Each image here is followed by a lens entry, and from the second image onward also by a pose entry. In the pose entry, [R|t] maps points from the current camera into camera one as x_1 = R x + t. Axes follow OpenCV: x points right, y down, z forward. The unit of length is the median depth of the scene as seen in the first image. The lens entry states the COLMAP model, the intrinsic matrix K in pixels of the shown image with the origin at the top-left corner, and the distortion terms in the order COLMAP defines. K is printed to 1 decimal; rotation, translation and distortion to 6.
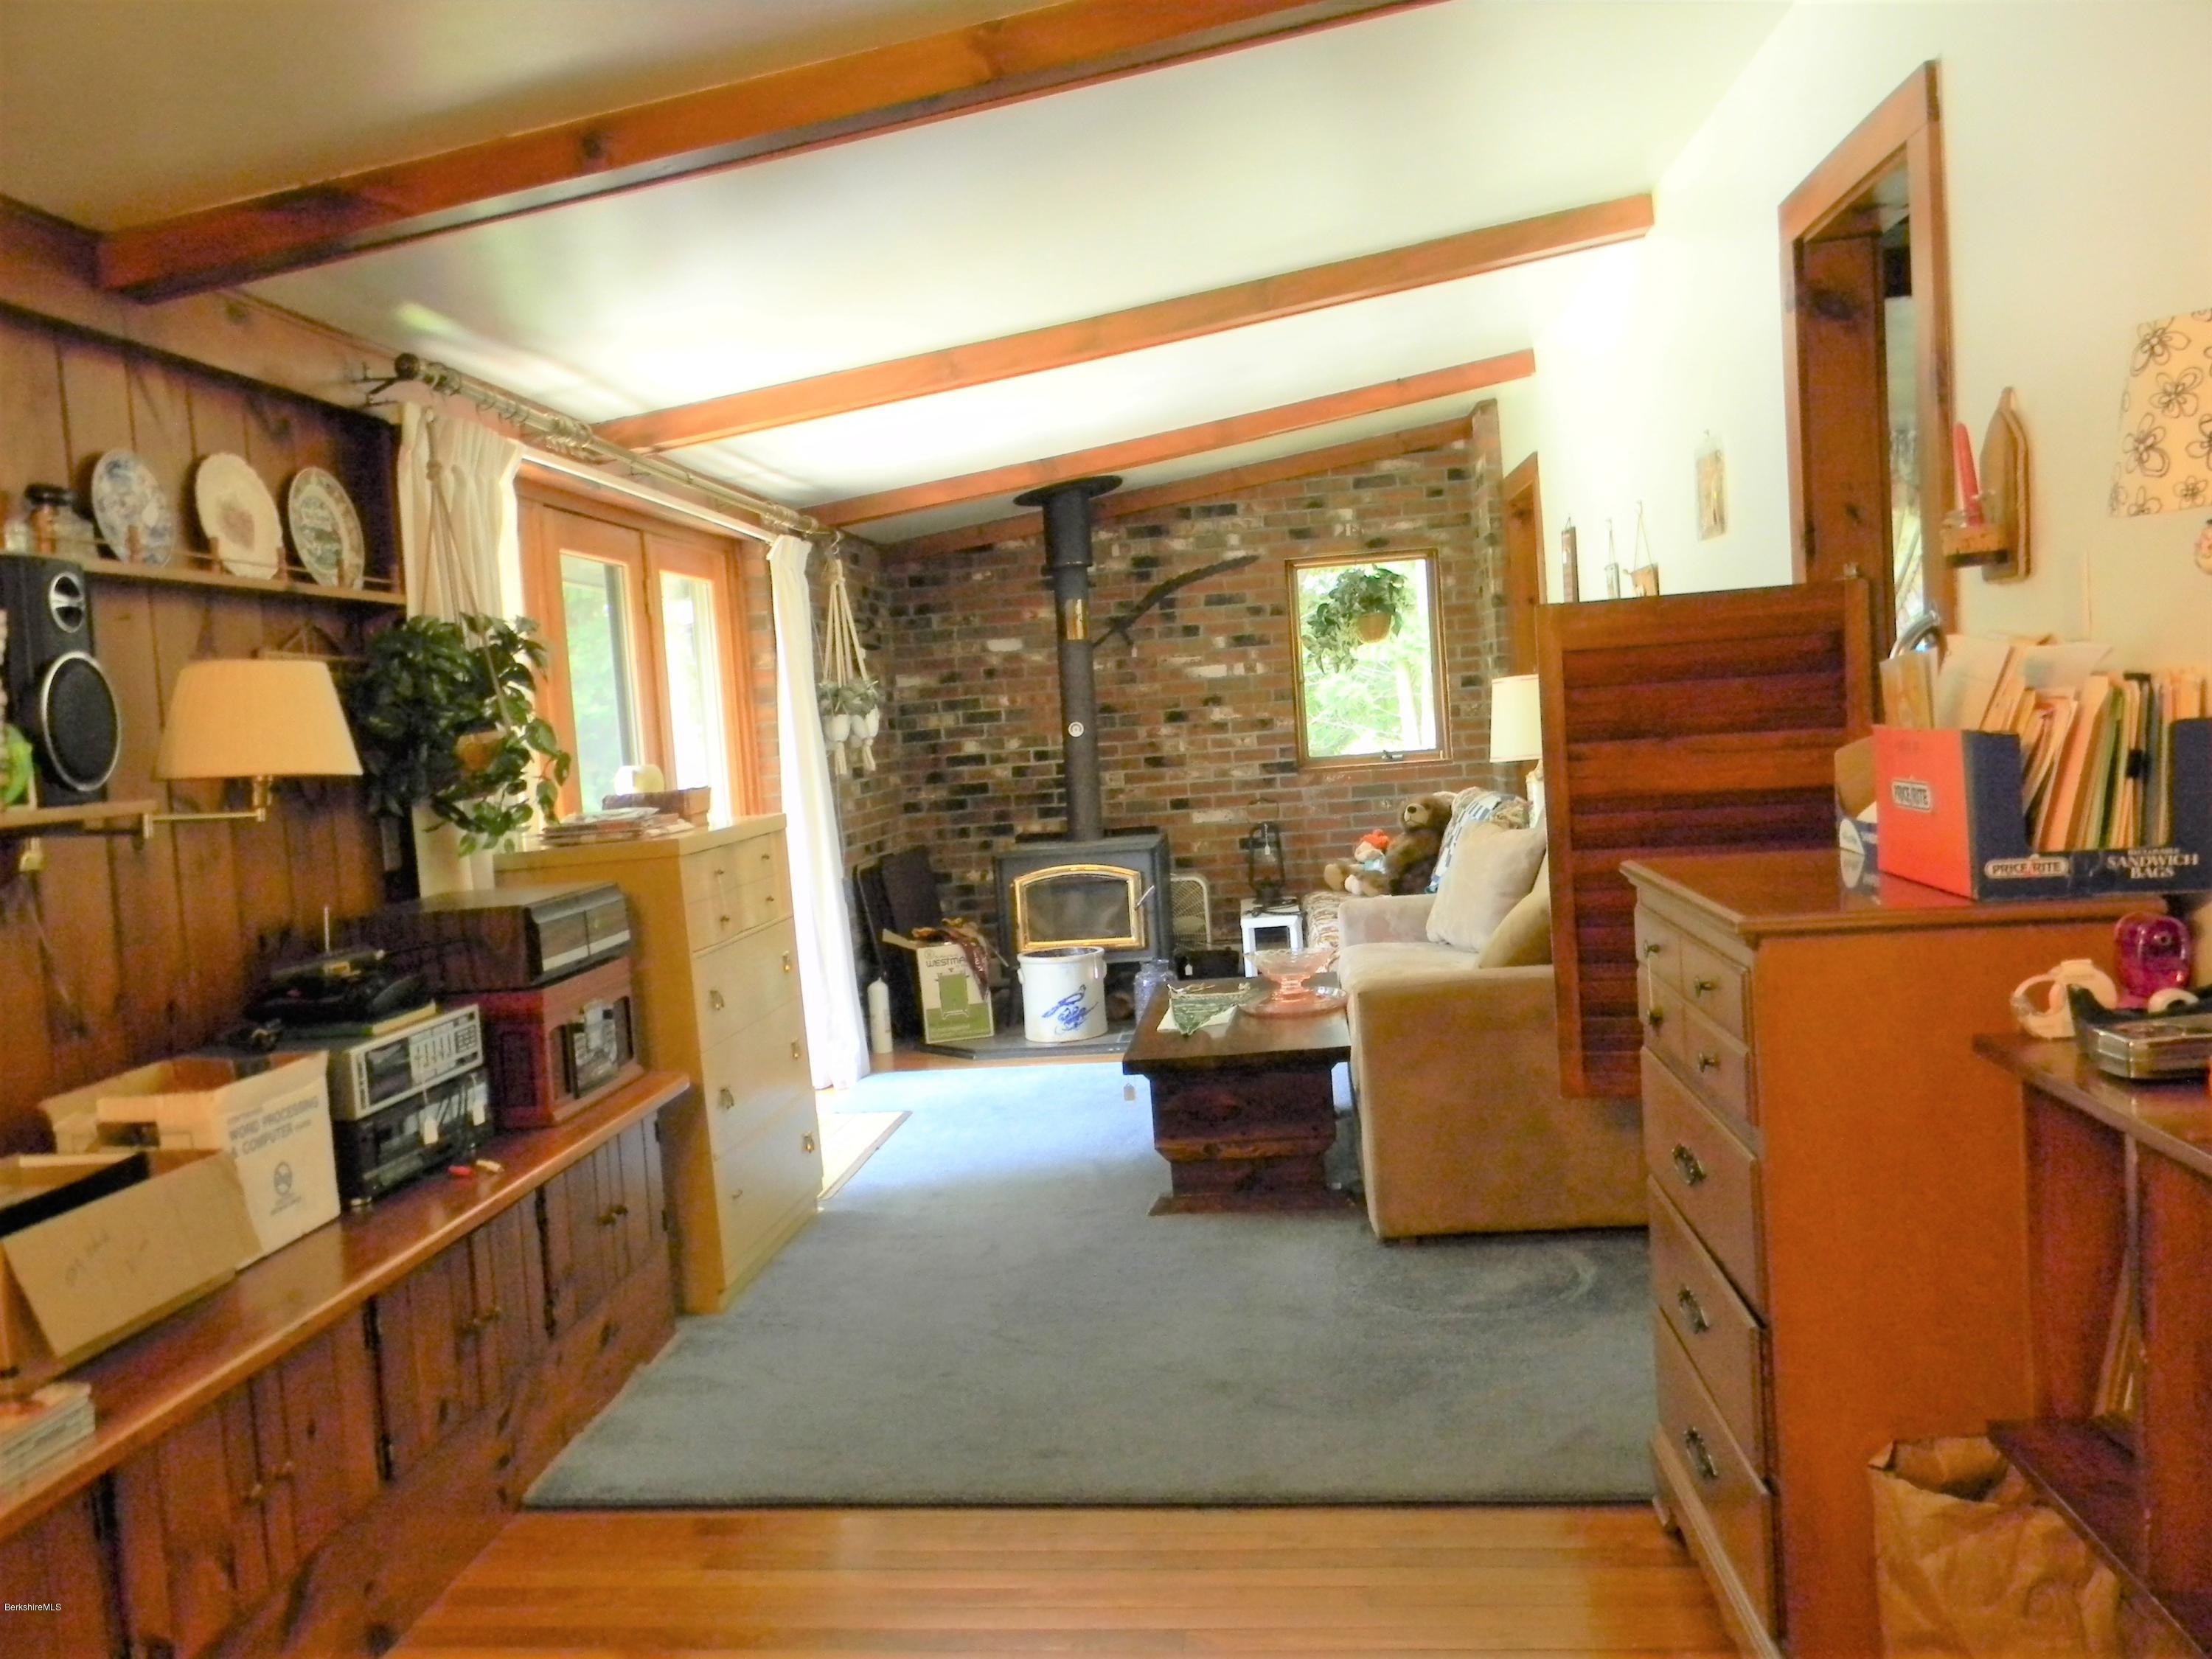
lens RADIAL K [[1954.8, 0, 1106.0], [0, 1954.8, 829.5], [0, 0, 1]] dist [0.010893, -0.009508]
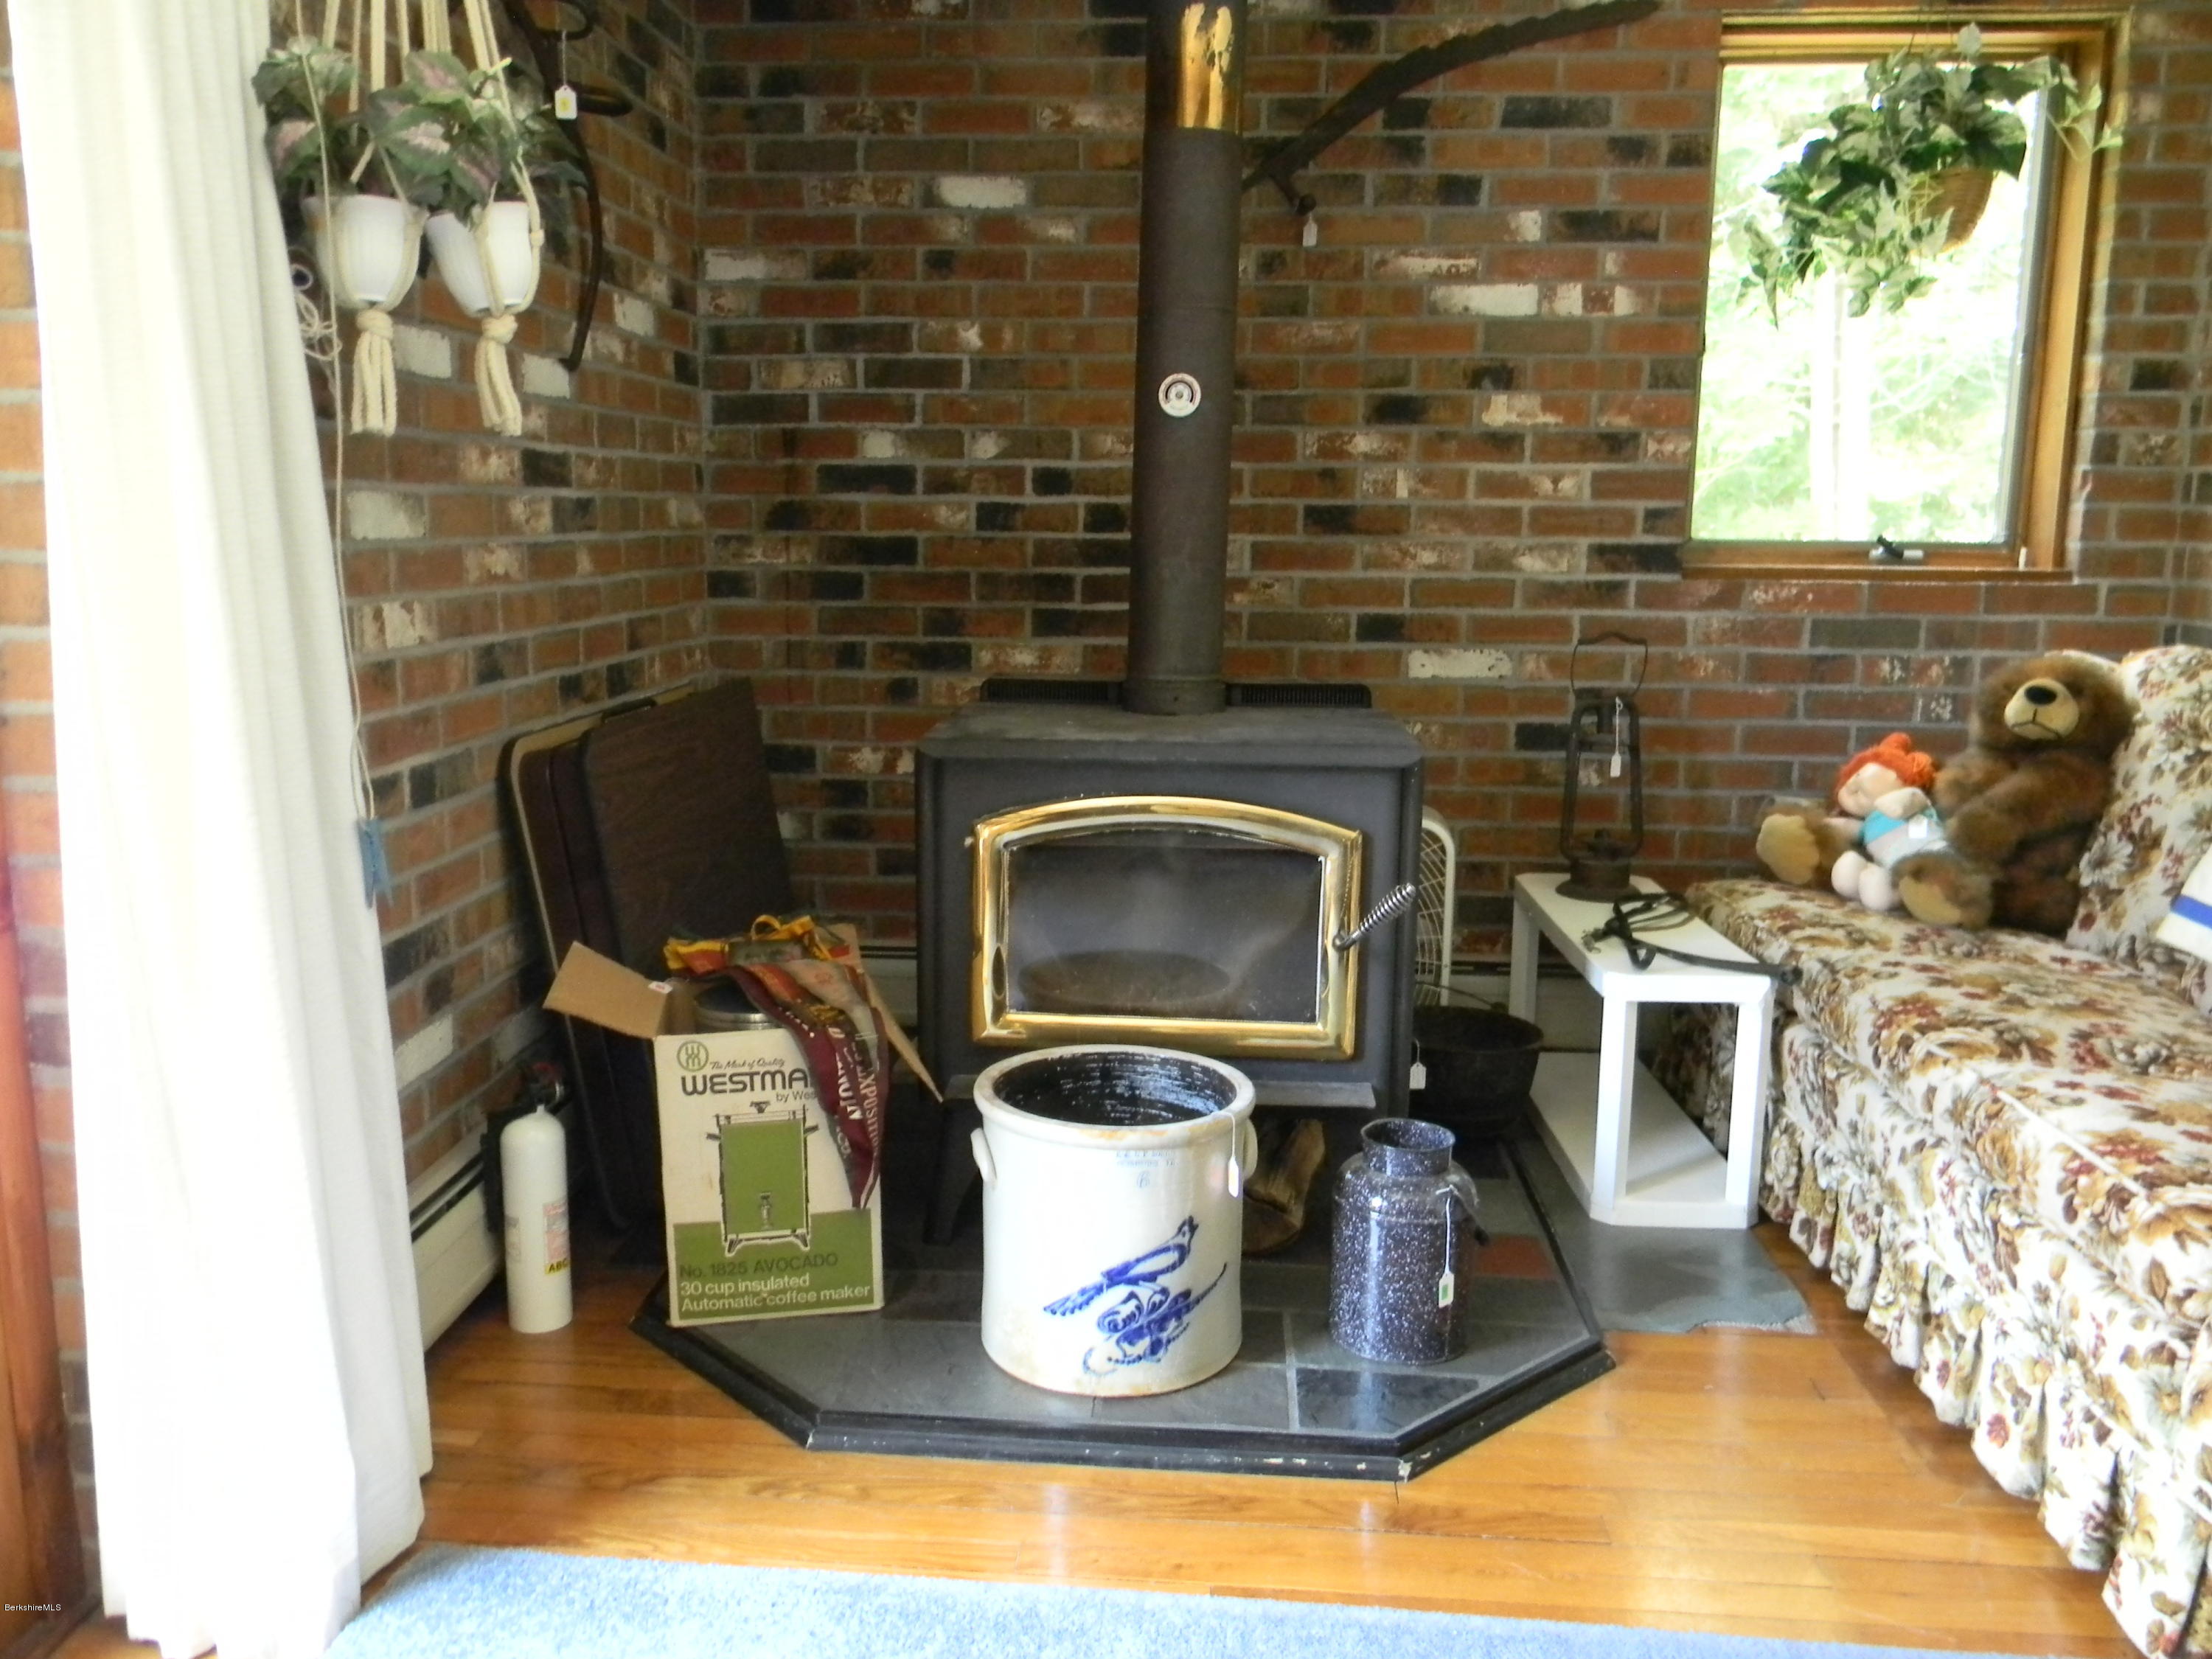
lens RADIAL K [[1954.8, 0, 1106.0], [0, 1954.8, 829.5], [0, 0, 1]] dist [0.010893, -0.009508]
pose [[0.996057, 0.074841, 0.047642, -0.036361], [-0.079256, 0.991950, 0.098761, -0.007079], [-0.039867, -0.102148, 0.993970, 0.595161]]
